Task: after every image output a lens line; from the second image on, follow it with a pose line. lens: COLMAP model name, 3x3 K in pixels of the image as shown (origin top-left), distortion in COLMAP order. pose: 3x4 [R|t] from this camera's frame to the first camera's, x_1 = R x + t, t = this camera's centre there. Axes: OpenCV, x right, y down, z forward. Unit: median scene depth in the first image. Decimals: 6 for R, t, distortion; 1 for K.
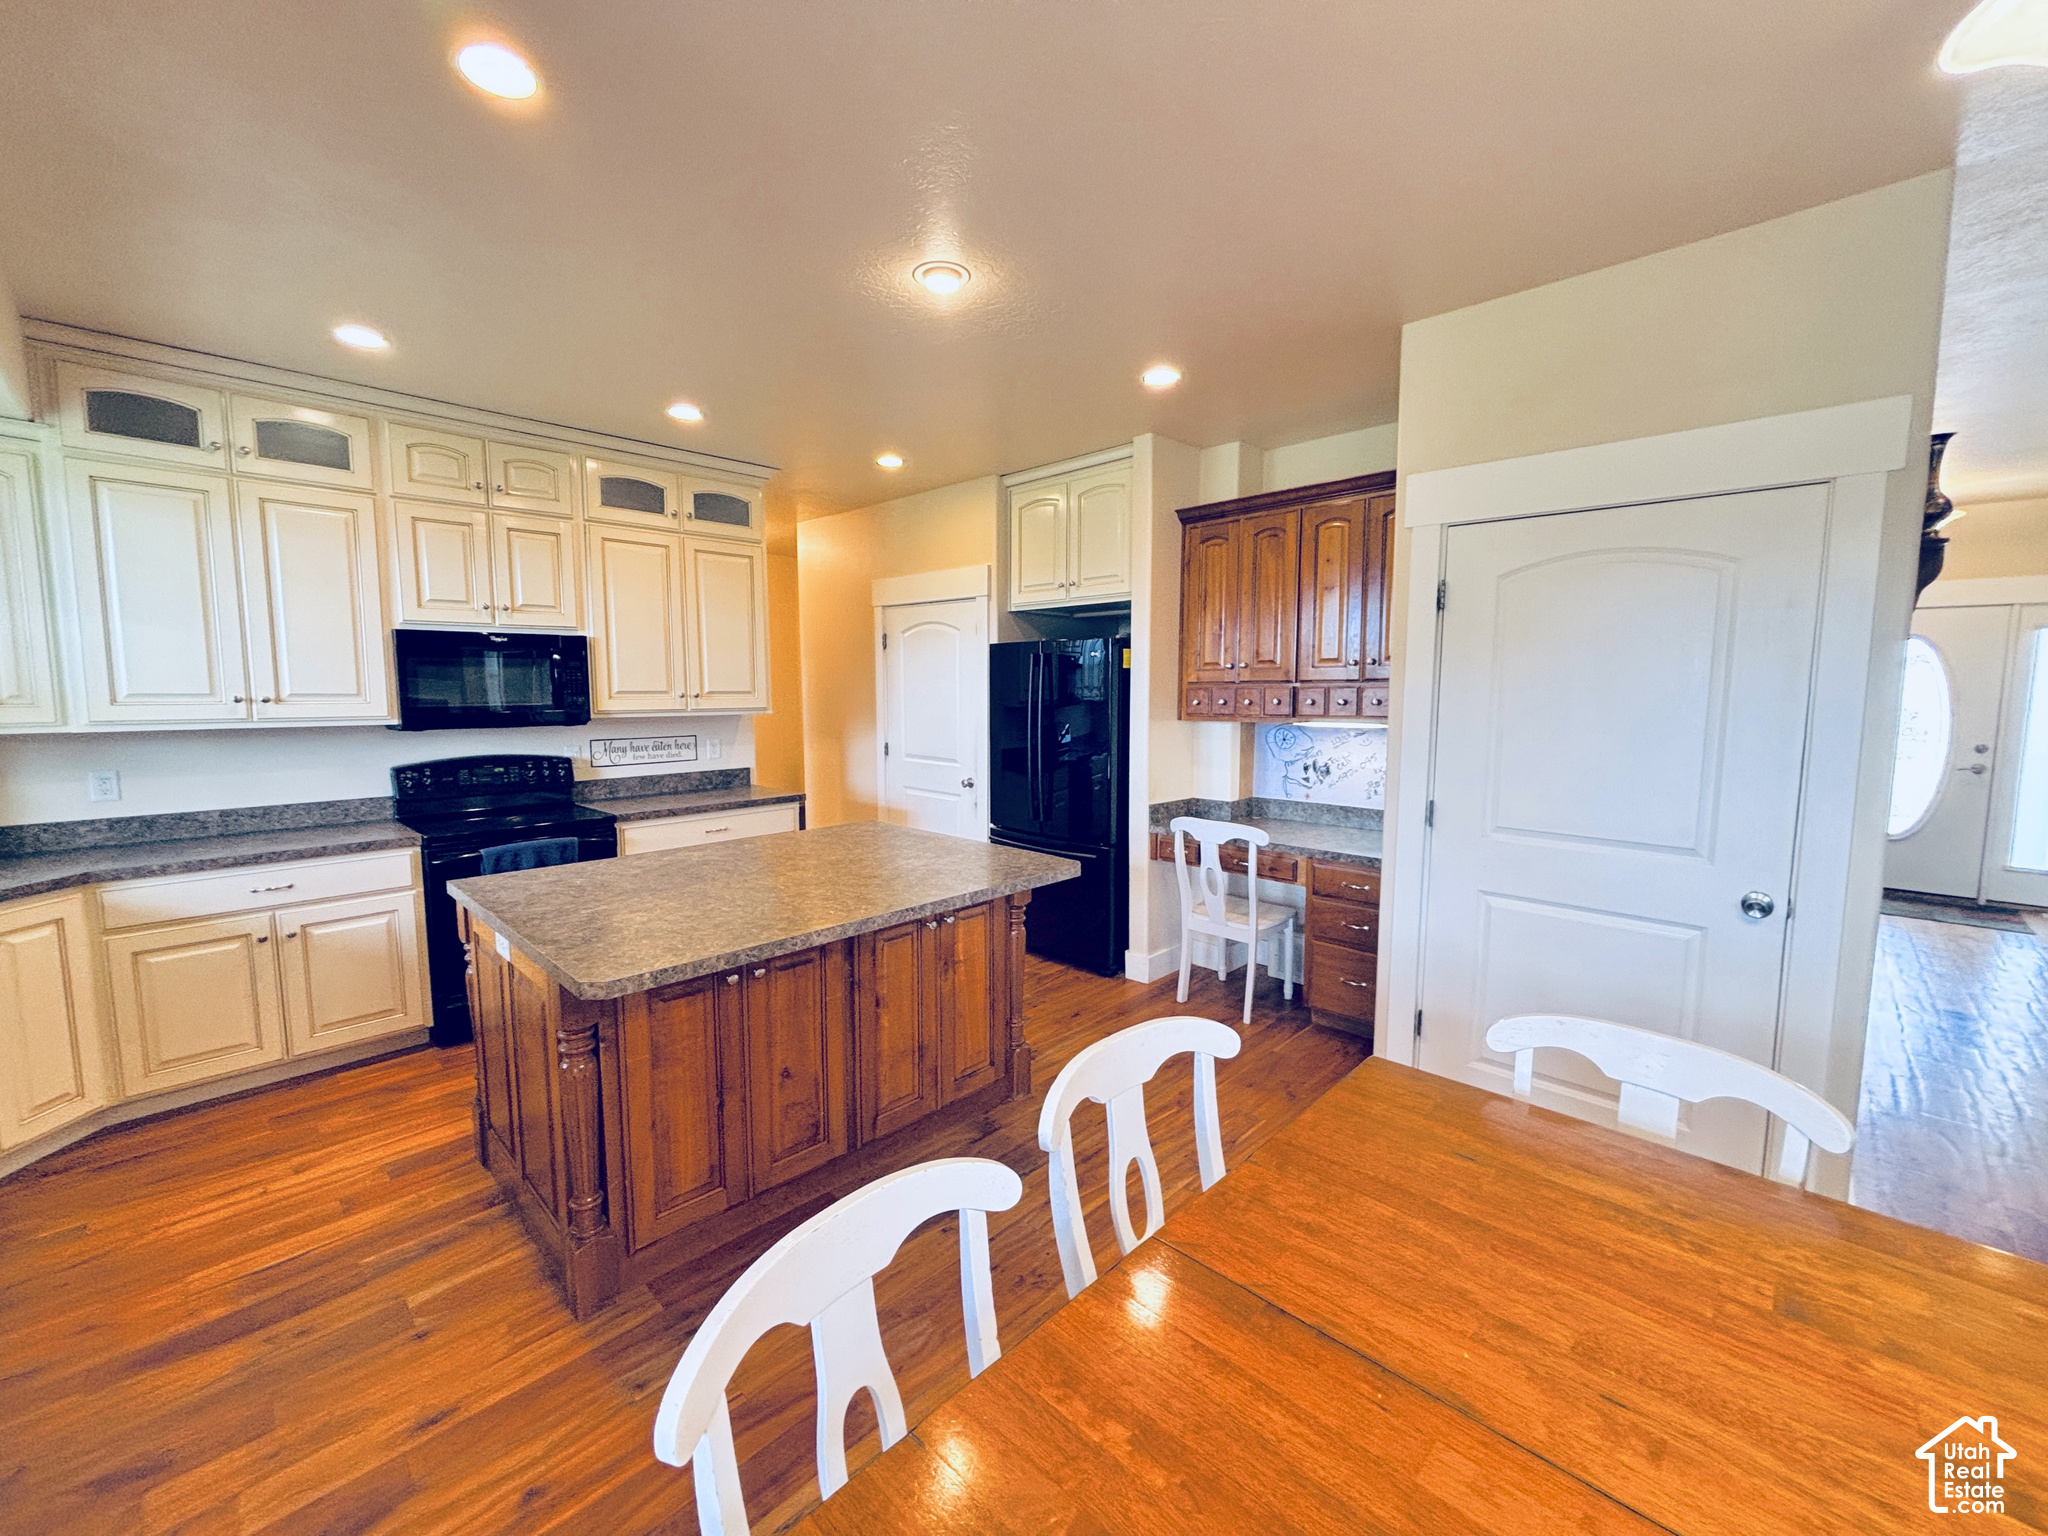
lens RADIAL K [[823.7, 0, 1019.6], [0, 823.7, 760.8], [0, 0, 1]] dist [0.002316, 0.000613]
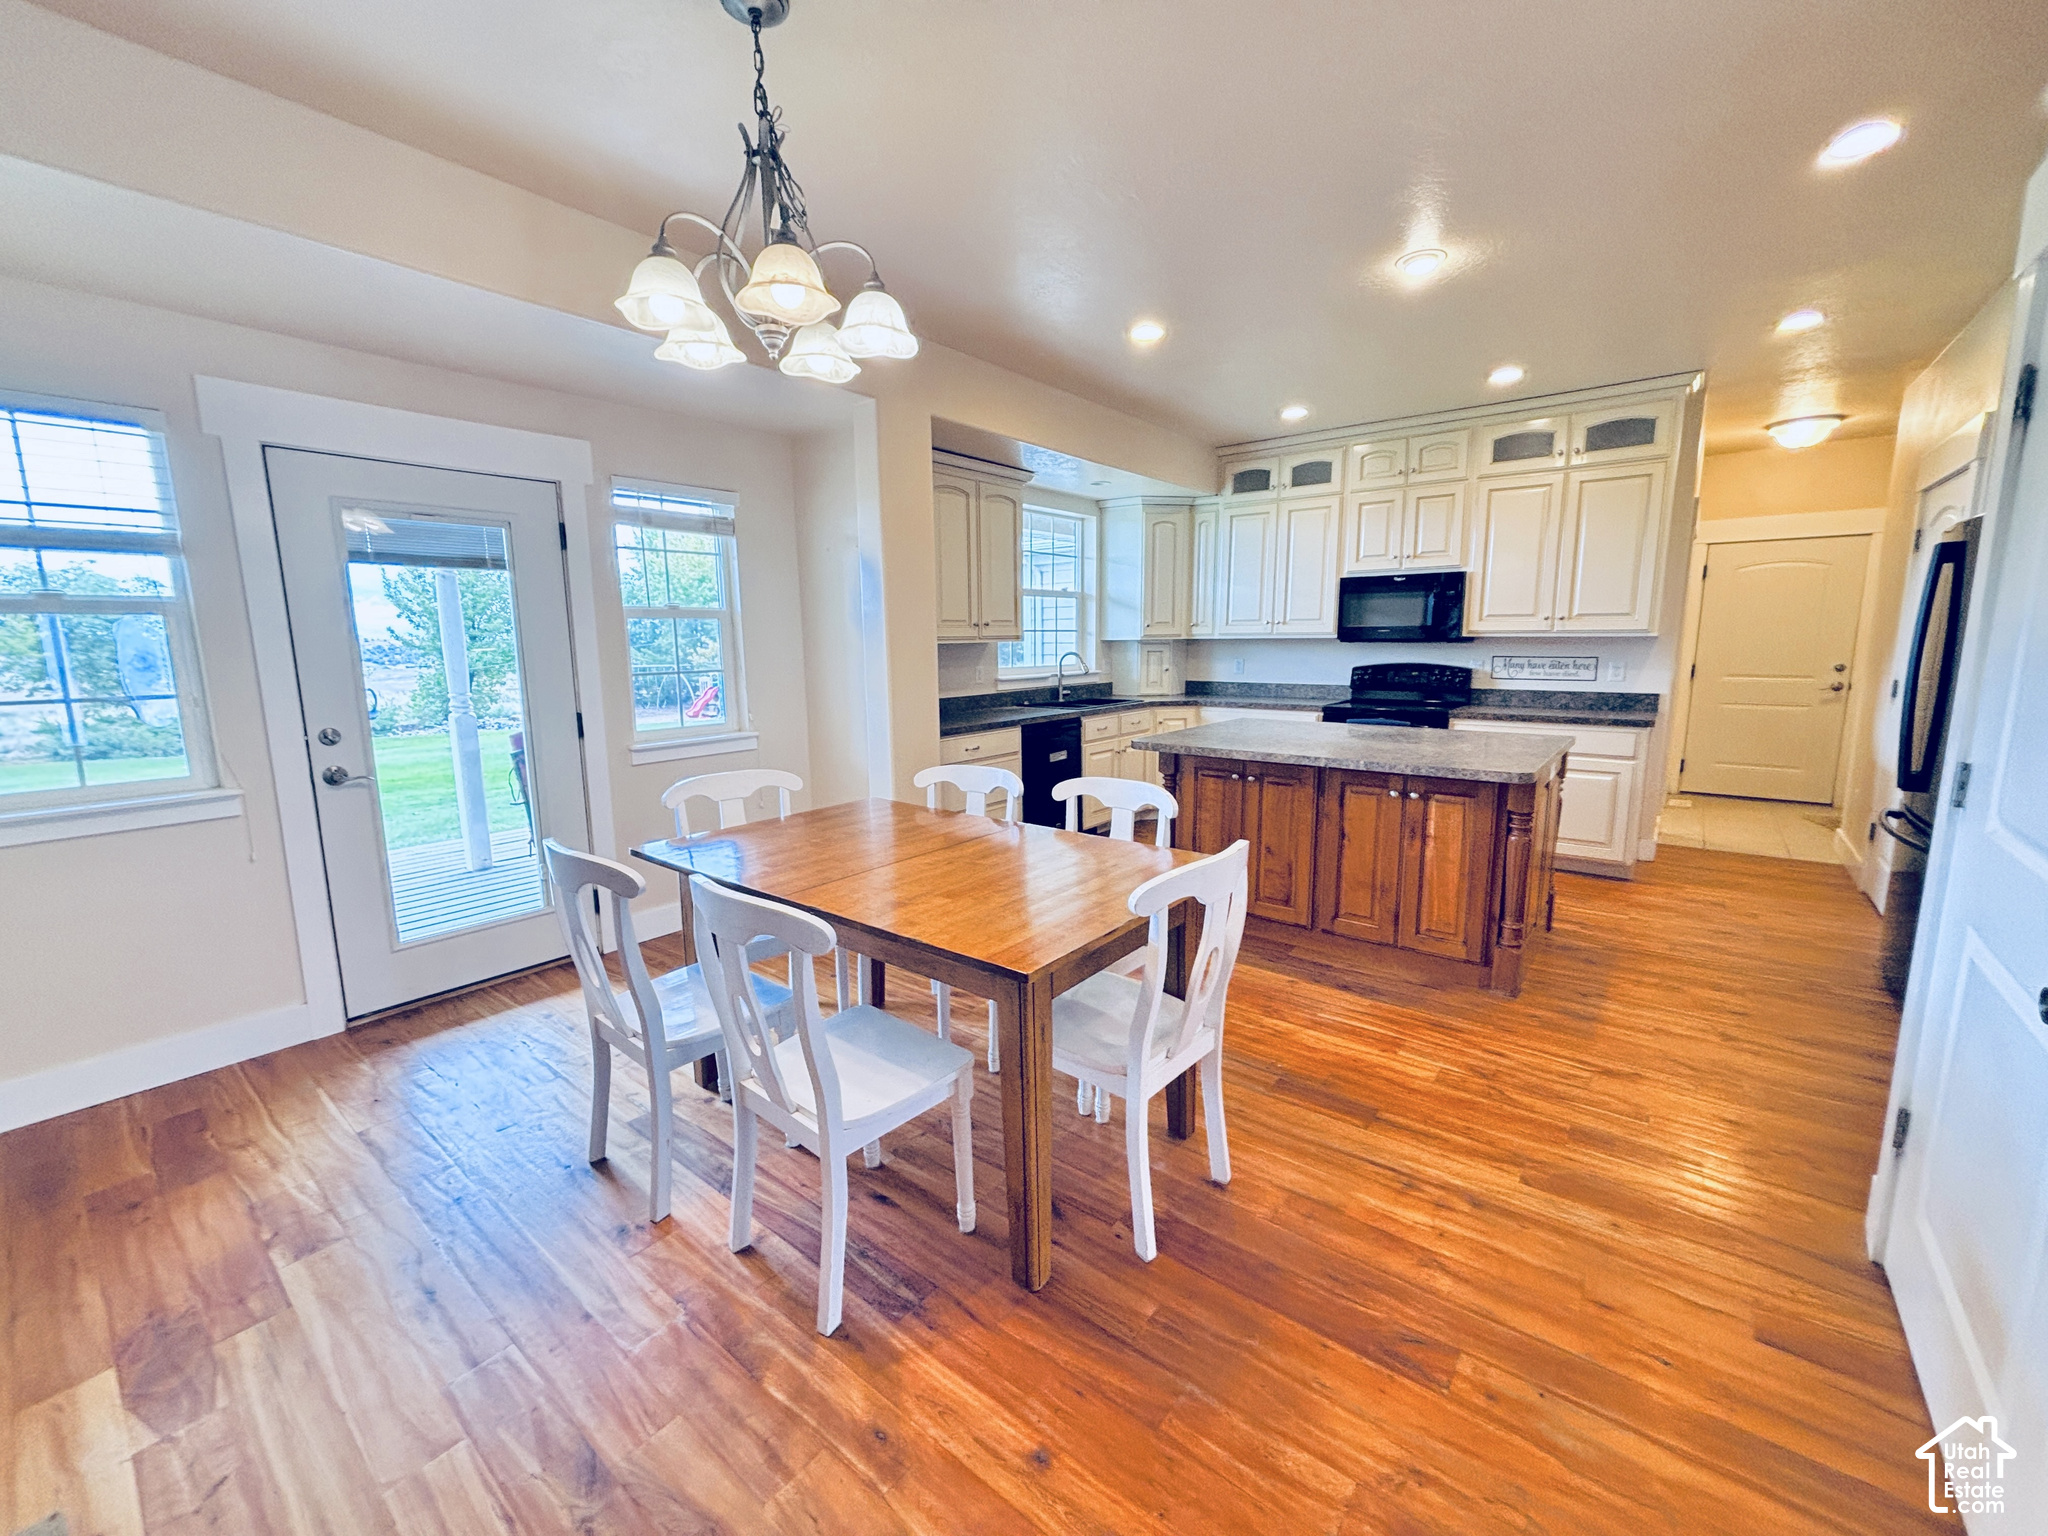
lens RADIAL K [[823.7, 0, 1023.0], [0, 823.7, 767.3], [0, 0, 1]] dist [0.002316, 0.000613]
pose [[0.100162, 0.159984, -0.982025, 0.745875], [-0.083076, 0.984887, 0.151977, 0.010712], [0.991497, 0.066360, 0.111939, 0.206172]]
